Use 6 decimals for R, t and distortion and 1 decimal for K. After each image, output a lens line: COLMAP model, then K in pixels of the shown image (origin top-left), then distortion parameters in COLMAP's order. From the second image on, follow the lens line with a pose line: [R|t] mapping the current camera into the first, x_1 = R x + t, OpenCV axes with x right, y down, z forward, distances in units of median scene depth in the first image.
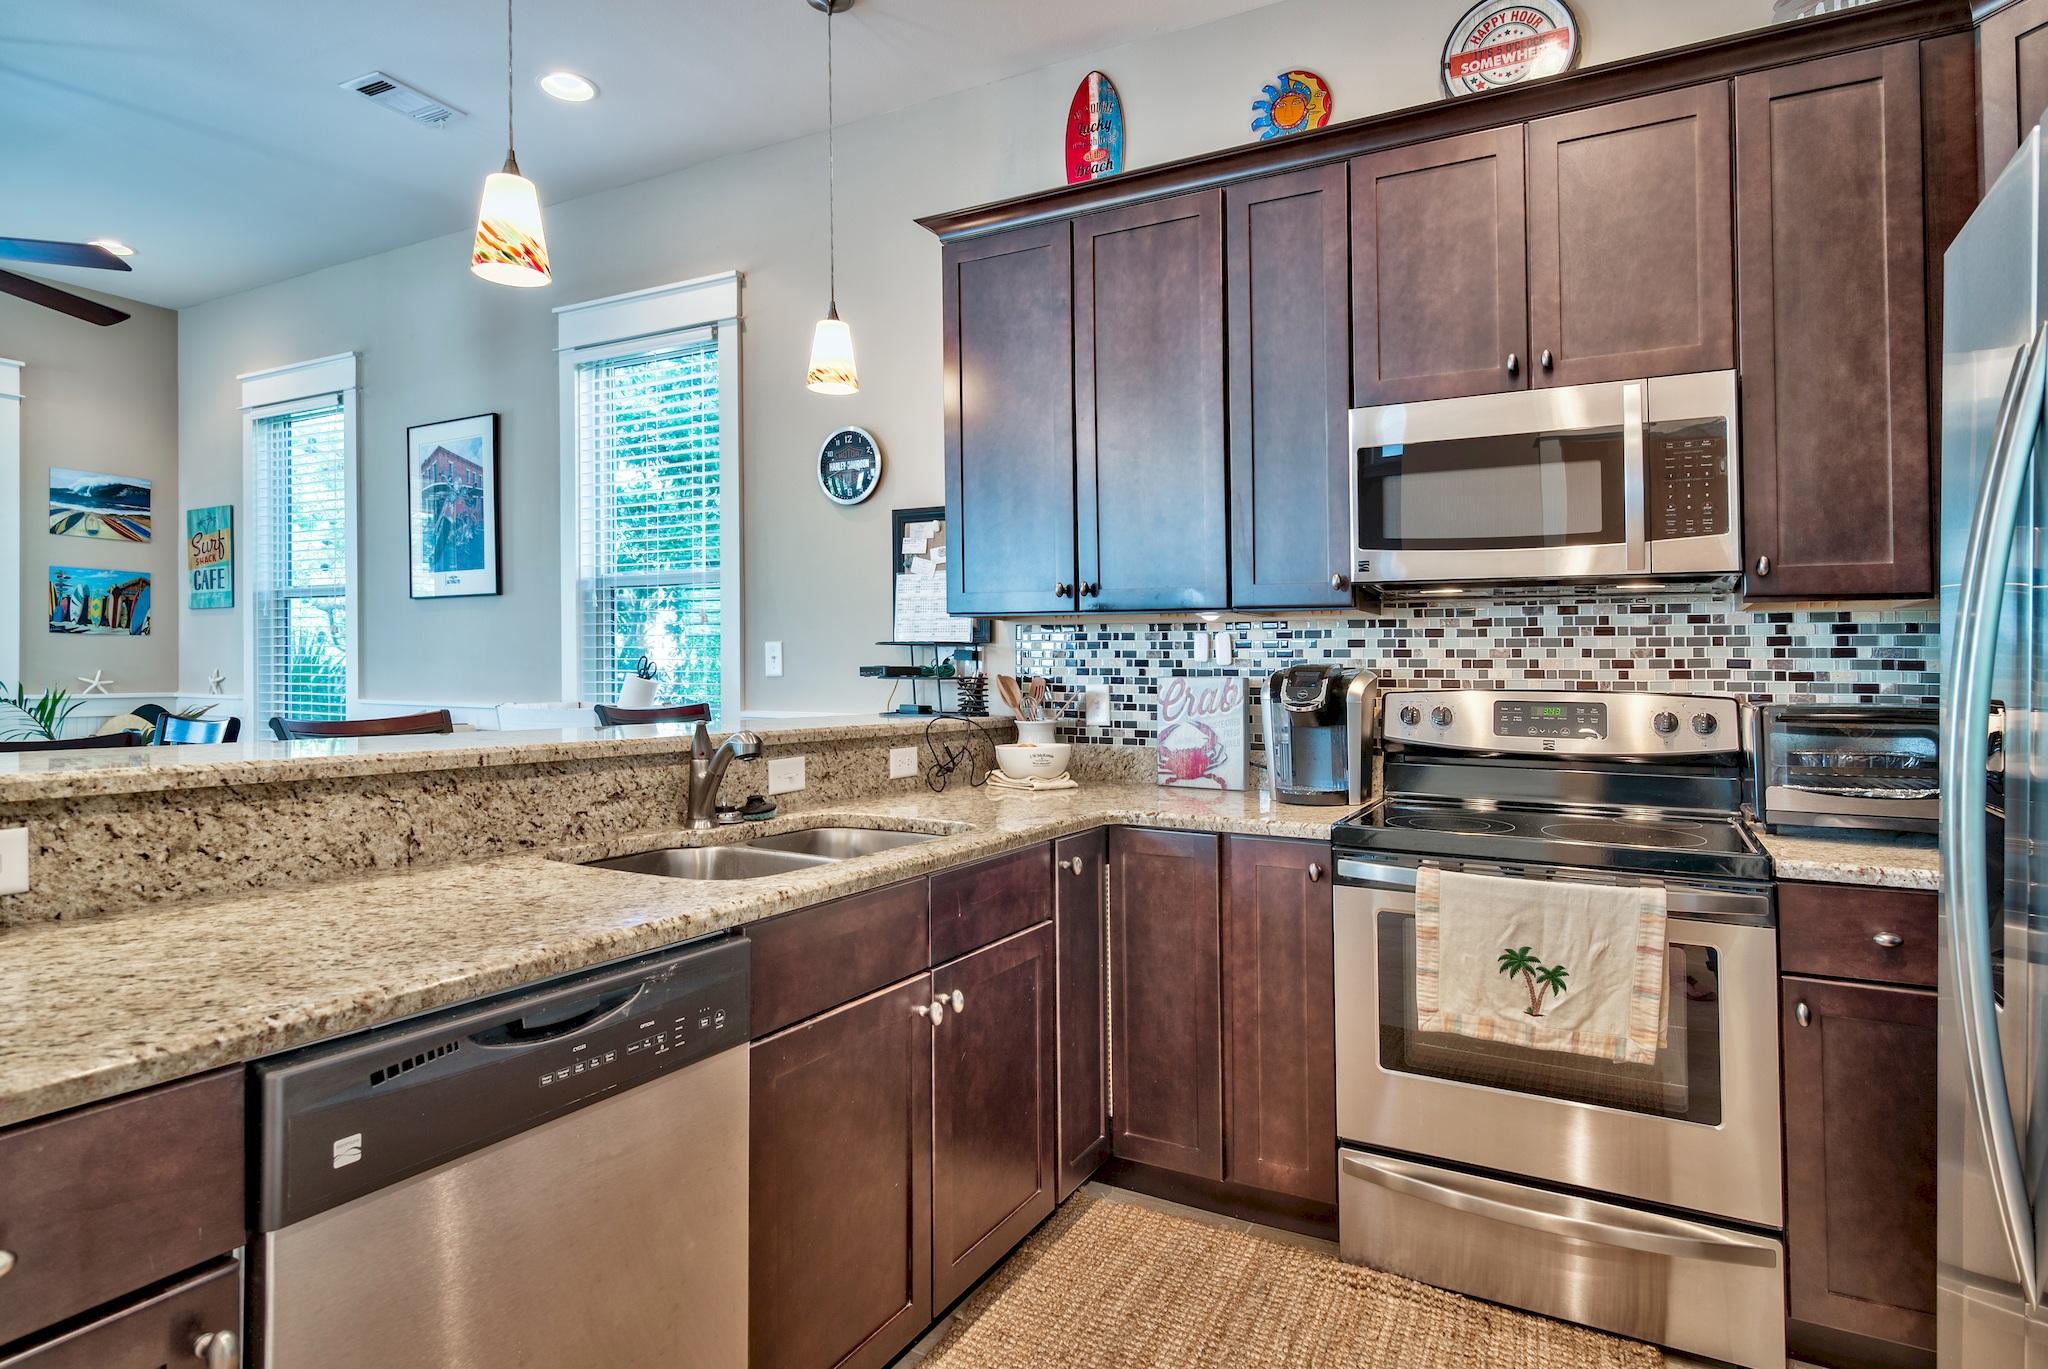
lens RADIAL K [[1140.0, 0, 1022.0], [0, 1140.0, 664.2], [0, 0, 1]] dist [0.005716, 0.001552]
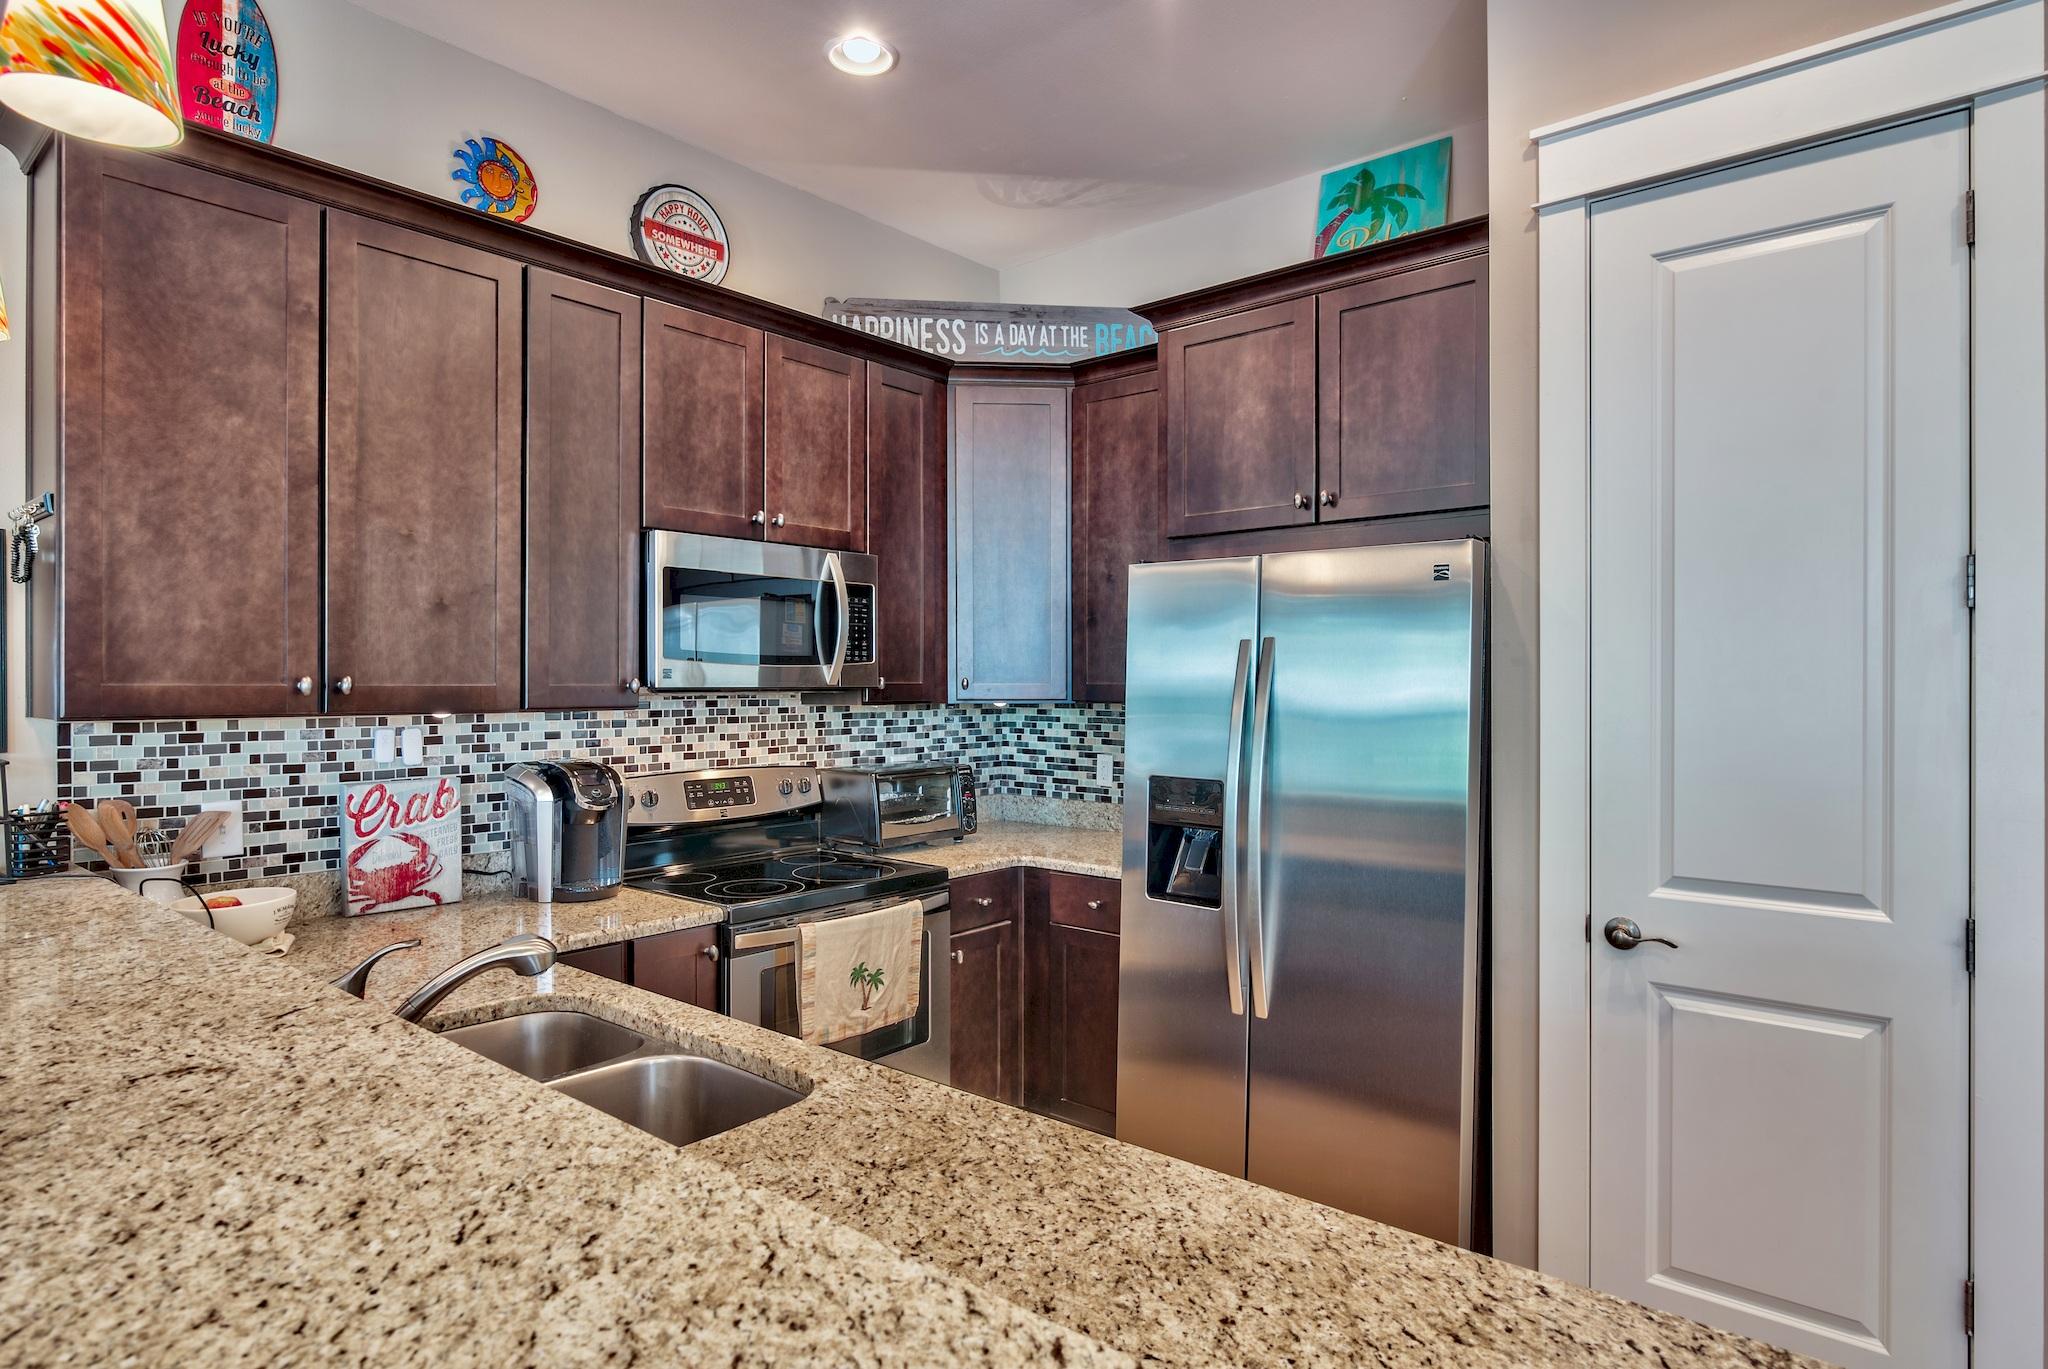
lens RADIAL K [[1140.0, 0, 1018.2], [0, 1140.0, 679.7], [0, 0, 1]] dist [0.005716, 0.001552]
pose [[0.192127, -0.007593, 0.981341, -0.626145], [-0.004831, 0.999951, 0.008683, -0.078282], [-0.981358, -0.006409, 0.192081, 0.386747]]
